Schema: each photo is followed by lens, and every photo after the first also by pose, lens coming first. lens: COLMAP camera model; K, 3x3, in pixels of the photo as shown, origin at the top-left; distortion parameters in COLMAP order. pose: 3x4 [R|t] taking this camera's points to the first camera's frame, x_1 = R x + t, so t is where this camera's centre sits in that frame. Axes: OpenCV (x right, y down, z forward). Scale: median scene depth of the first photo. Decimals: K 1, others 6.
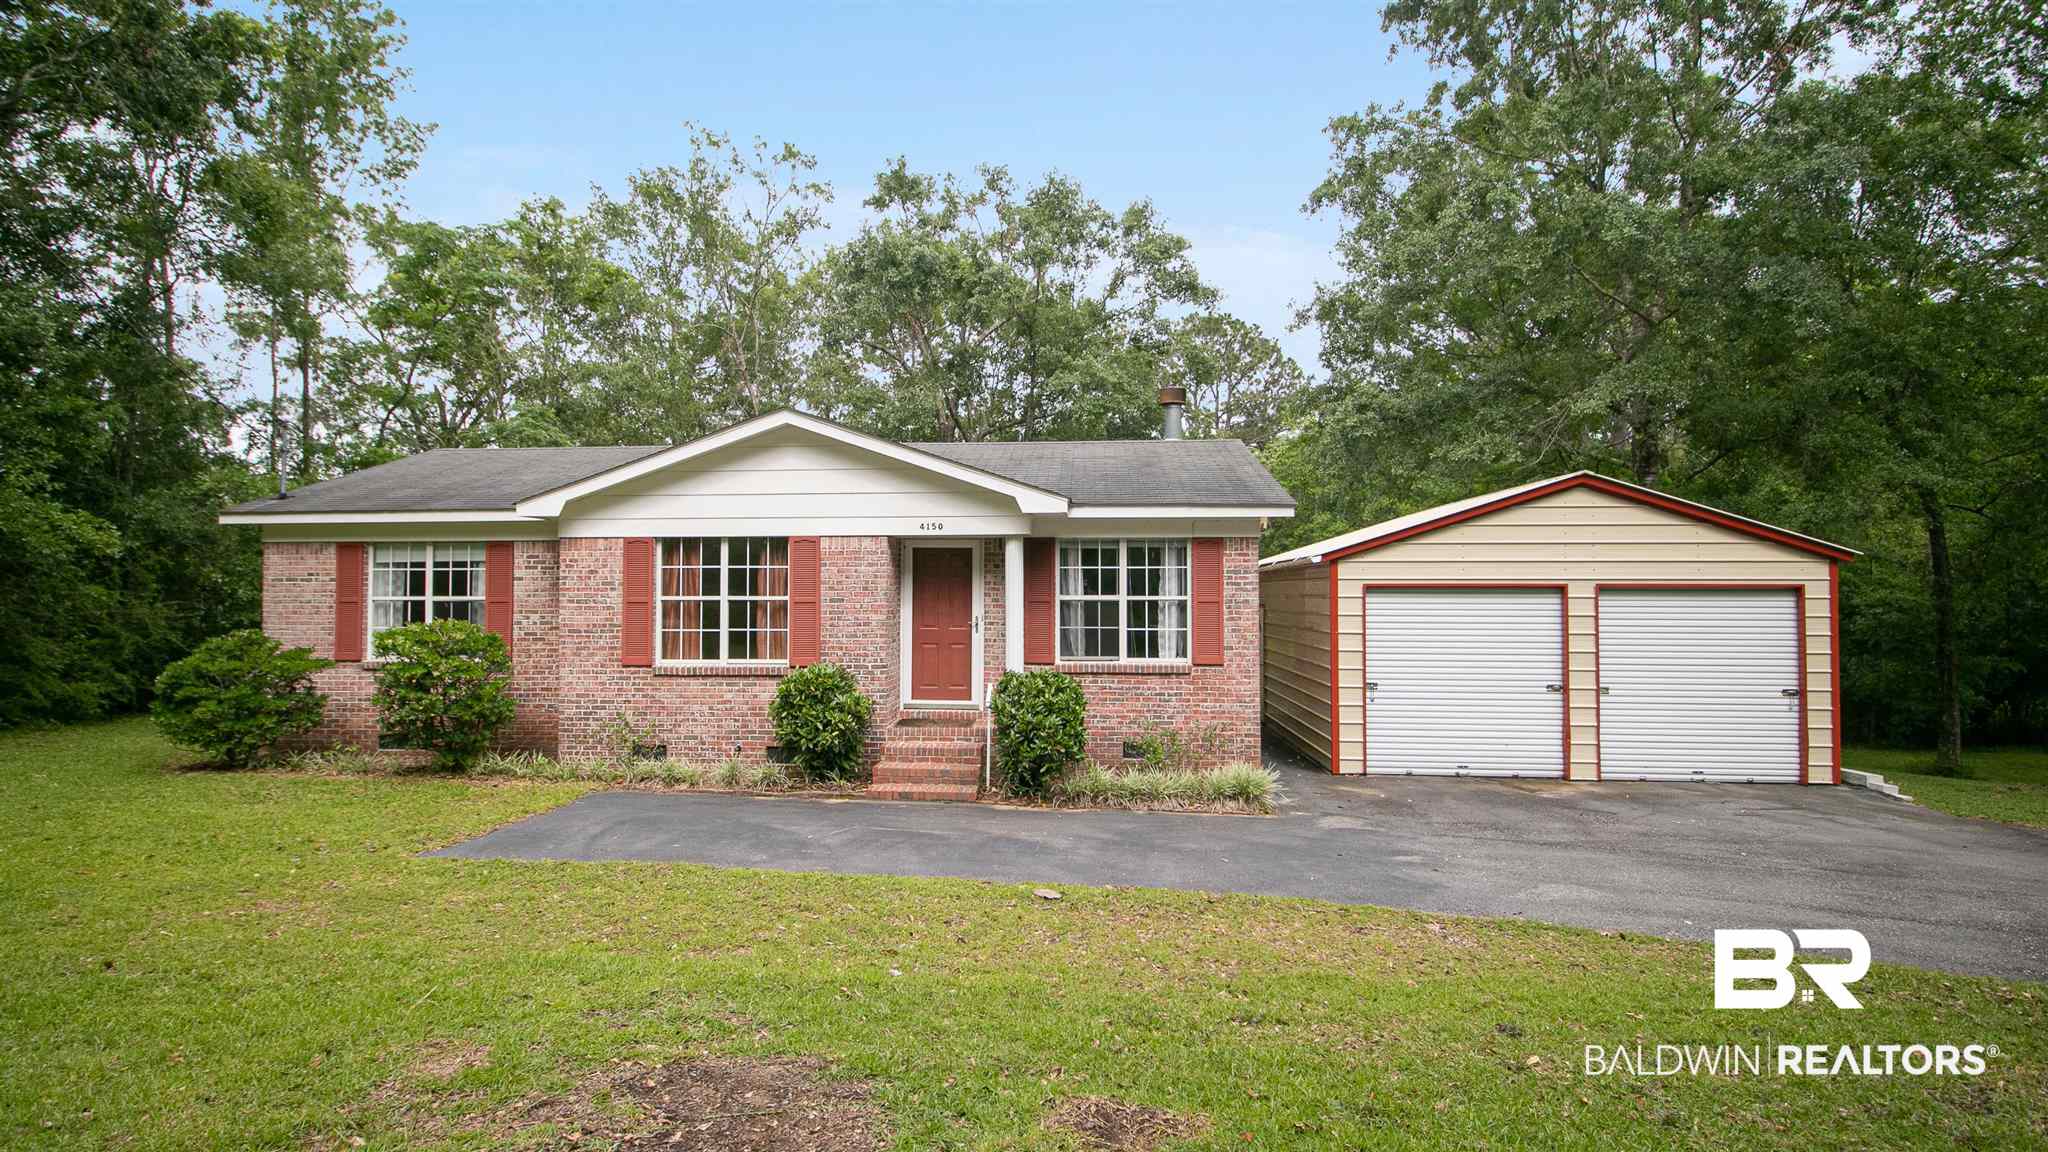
lens RADIAL K [[948.7, 0, 1028.1], [0, 948.7, 579.1], [0, 0, 1]] dist [-0.001940, -0.000973]
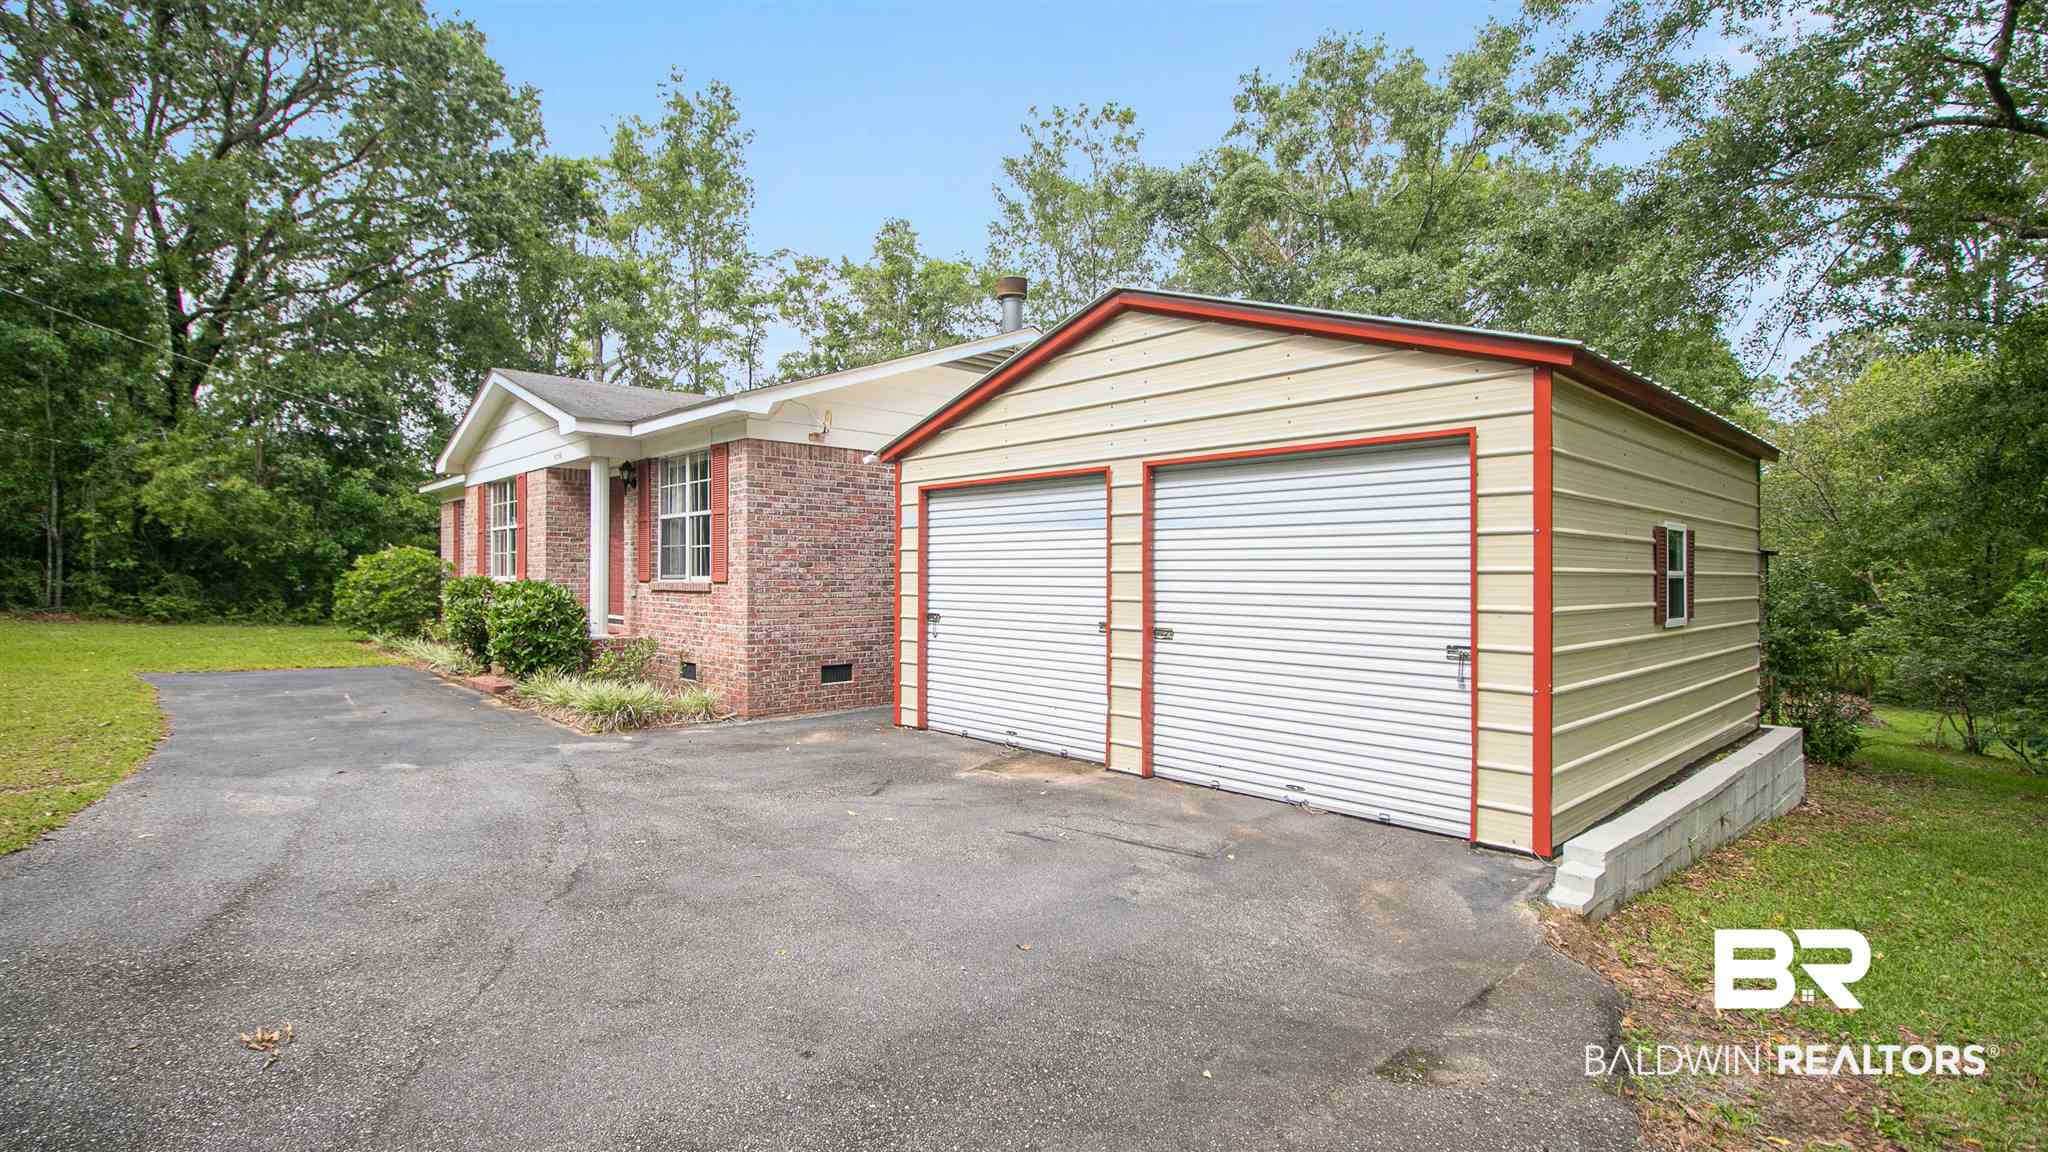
lens RADIAL K [[948.7, 0, 1026.4], [0, 948.7, 576.1], [0, 0, 1]] dist [-0.001940, -0.000973]
pose [[0.743588, 0.000916, -0.668637, 0.963138], [0.015729, 0.999698, 0.018861, 0.067638], [0.668453, -0.024542, 0.743349, 0.488171]]
